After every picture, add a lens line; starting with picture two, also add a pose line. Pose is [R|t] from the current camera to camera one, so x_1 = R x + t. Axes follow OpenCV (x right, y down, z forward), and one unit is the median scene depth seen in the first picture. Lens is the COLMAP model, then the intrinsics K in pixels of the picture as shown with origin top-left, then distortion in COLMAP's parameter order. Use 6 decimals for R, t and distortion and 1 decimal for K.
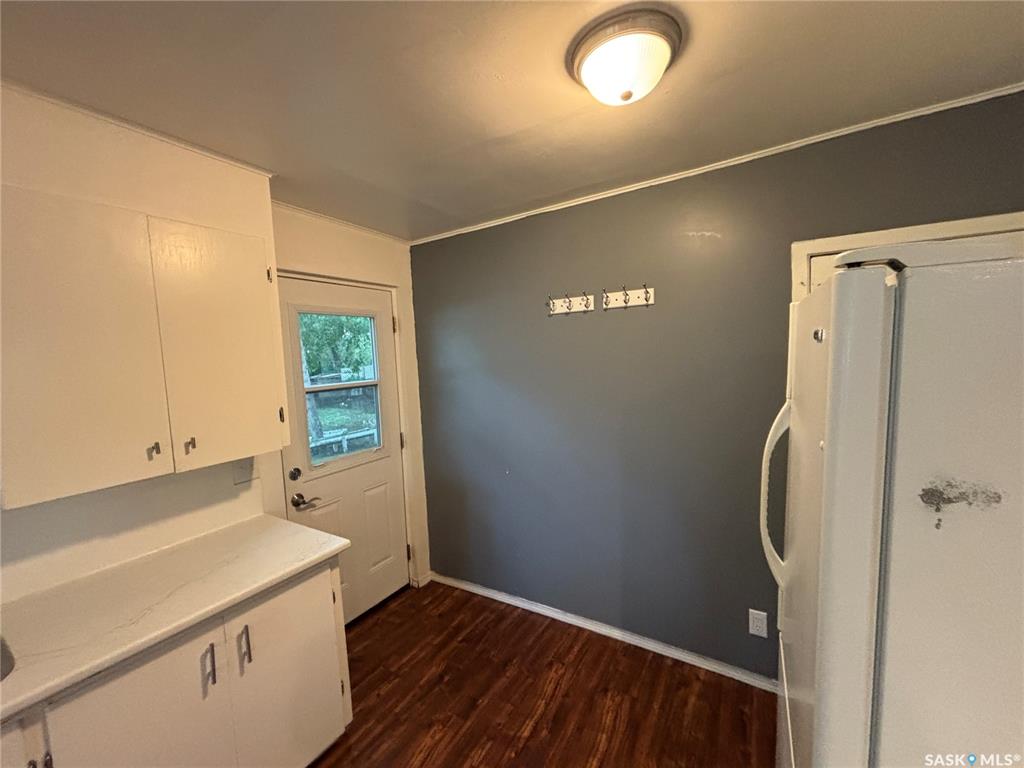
lens RADIAL K [[414.9, 0, 513.5], [0, 414.9, 383.3], [0, 0, 1]] dist [0.001601, 0.000100]
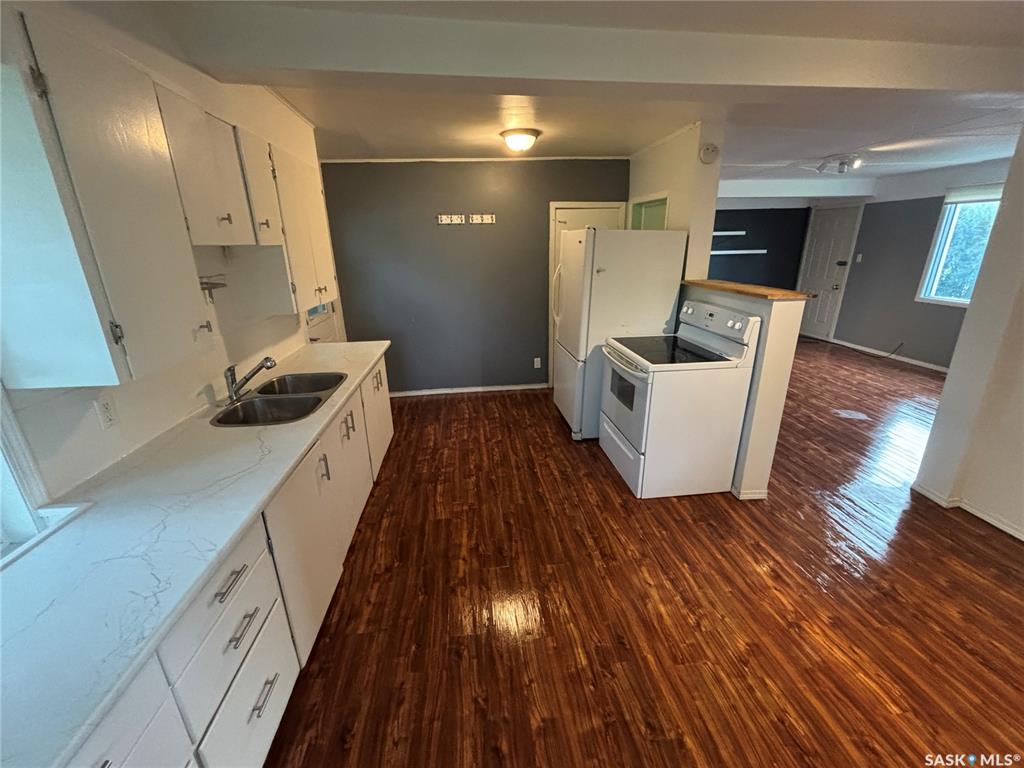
lens RADIAL K [[414.9, 0, 514.8], [0, 414.9, 384.2], [0, 0, 1]] dist [0.001601, 0.000100]
pose [[0.787140, -0.167385, 0.593627, -0.868699], [0.028038, 0.971186, 0.236667, 0.094662], [-0.616137, -0.169645, 0.769152, -0.724783]]
